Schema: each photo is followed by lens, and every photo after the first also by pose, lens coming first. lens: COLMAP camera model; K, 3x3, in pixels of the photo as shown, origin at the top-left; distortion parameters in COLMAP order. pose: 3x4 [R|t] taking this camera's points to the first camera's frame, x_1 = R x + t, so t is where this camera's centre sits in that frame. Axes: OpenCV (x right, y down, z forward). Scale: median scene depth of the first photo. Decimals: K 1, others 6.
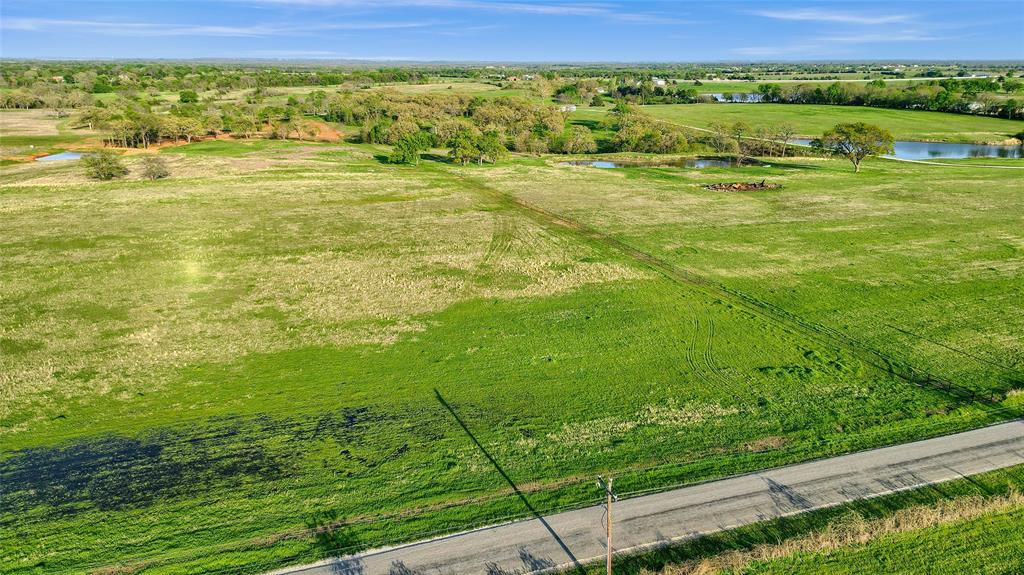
lens RADIAL K [[722.8, 0, 503.7], [0, 722.8, 287.5], [0, 0, 1]] dist [0.082695, -0.094942]
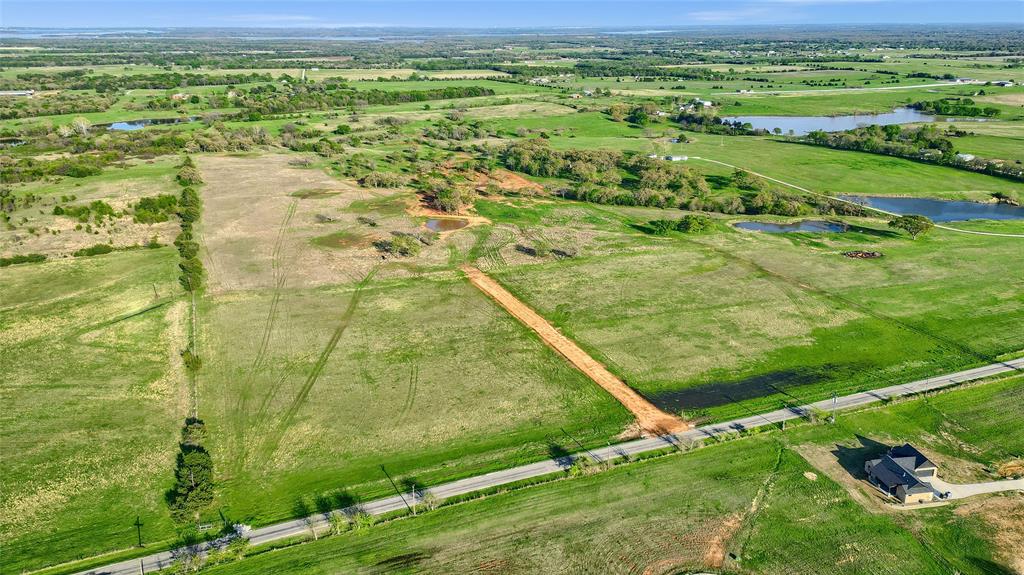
lens RADIAL K [[722.8, 0, 503.7], [0, 722.8, 287.5], [0, 0, 1]] dist [0.082695, -0.094942]
pose [[0.999576, -0.015878, 0.024427, -0.982427], [0.014768, 0.998880, 0.044963, -0.212704], [-0.025114, -0.044583, 0.998690, -1.370150]]
